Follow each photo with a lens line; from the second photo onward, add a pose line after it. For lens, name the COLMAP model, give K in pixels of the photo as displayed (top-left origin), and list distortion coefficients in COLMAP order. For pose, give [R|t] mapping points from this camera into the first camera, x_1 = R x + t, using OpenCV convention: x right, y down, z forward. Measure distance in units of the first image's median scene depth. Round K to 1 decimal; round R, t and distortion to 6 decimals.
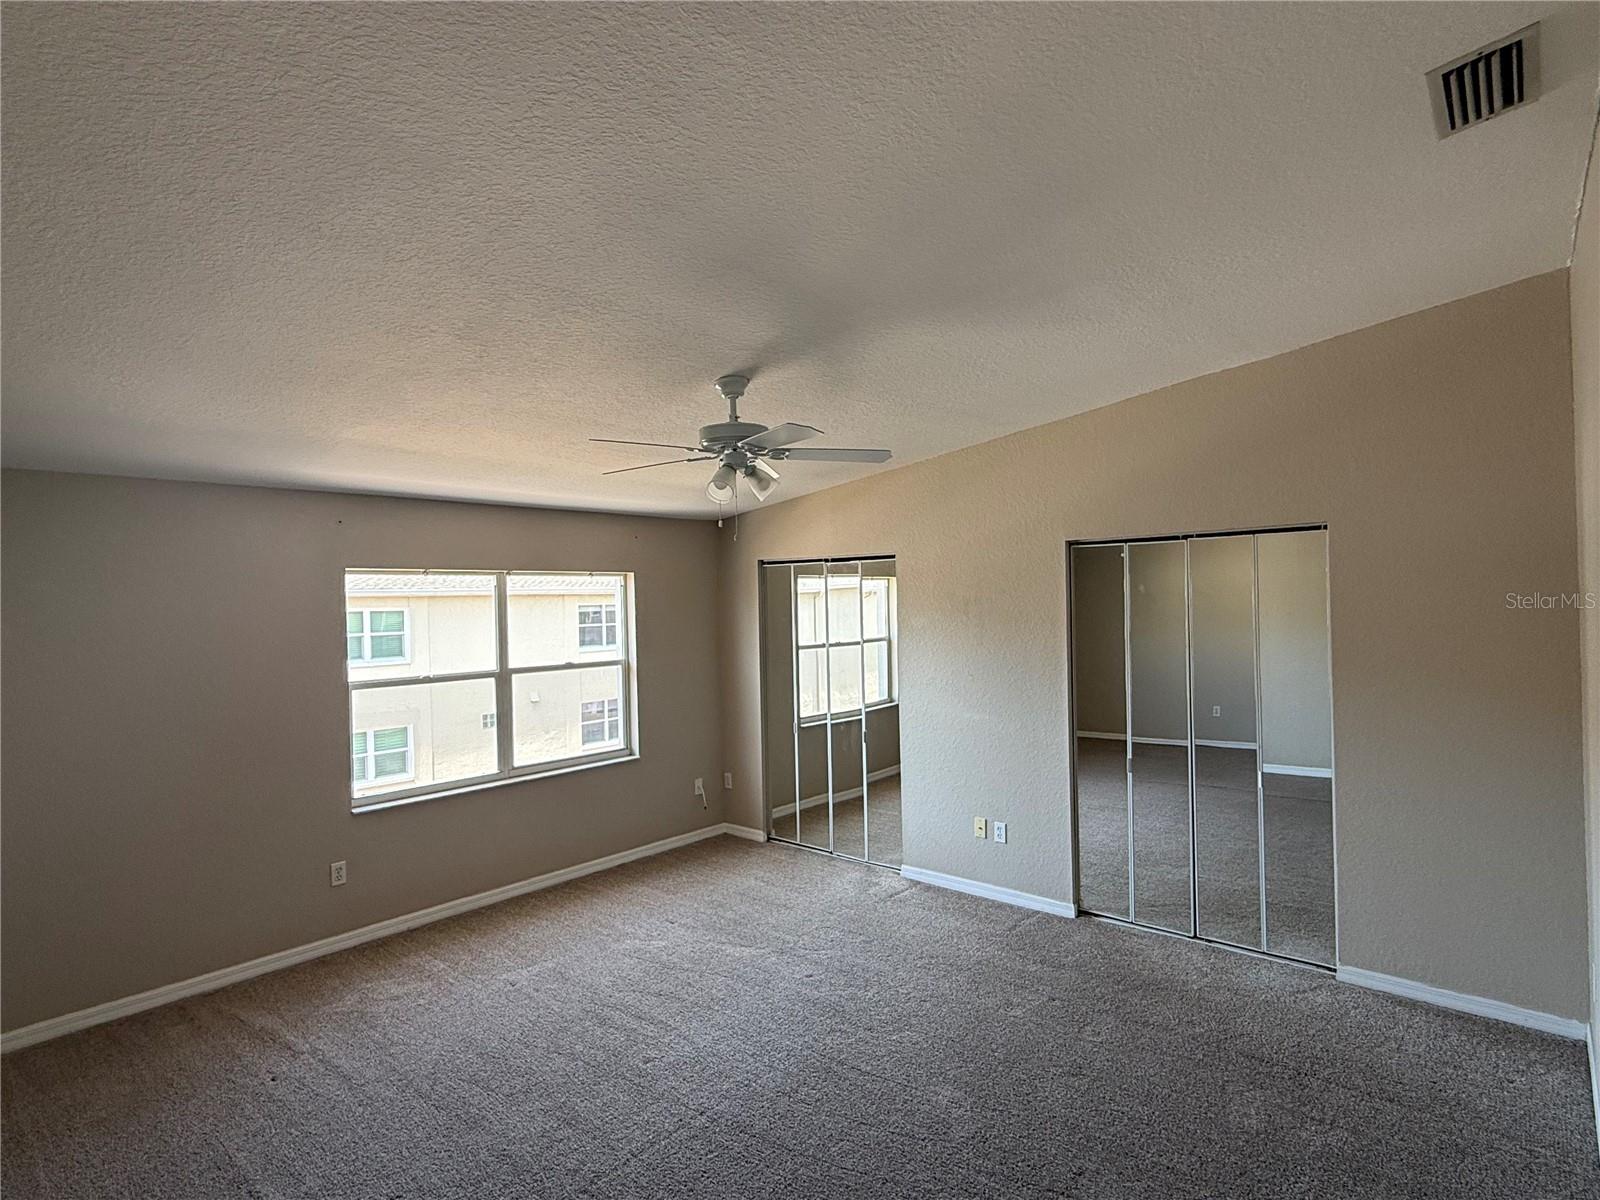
lens RADIAL K [[836.5, 0, 801.2], [0, 836.5, 596.3], [0, 0, 1]] dist [-0.002583, 0.000256]
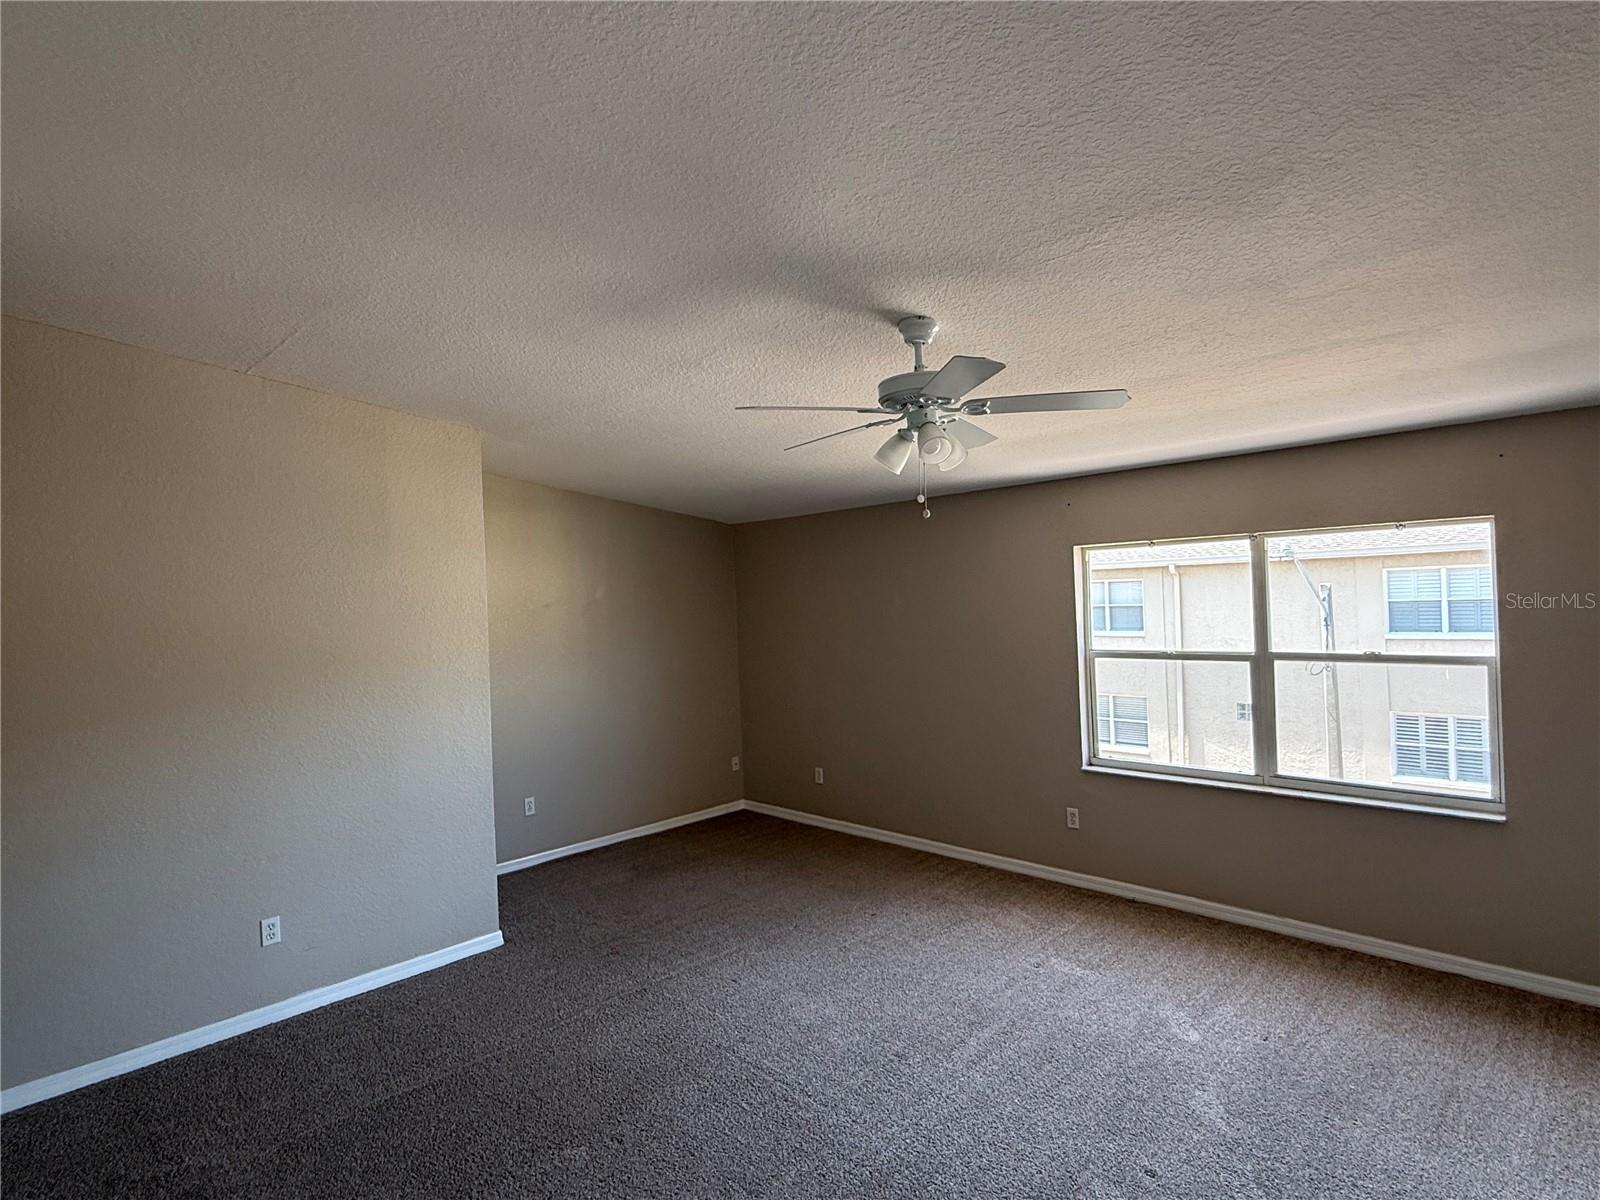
lens RADIAL K [[836.5, 0, 802.5], [0, 836.5, 600.5], [0, 0, 1]] dist [-0.002583, 0.000256]
pose [[-0.069361, 0.028195, -0.997193, 0.494711], [0.046567, 0.998602, 0.024995, -0.005569], [0.996504, -0.044703, -0.070577, 0.612693]]
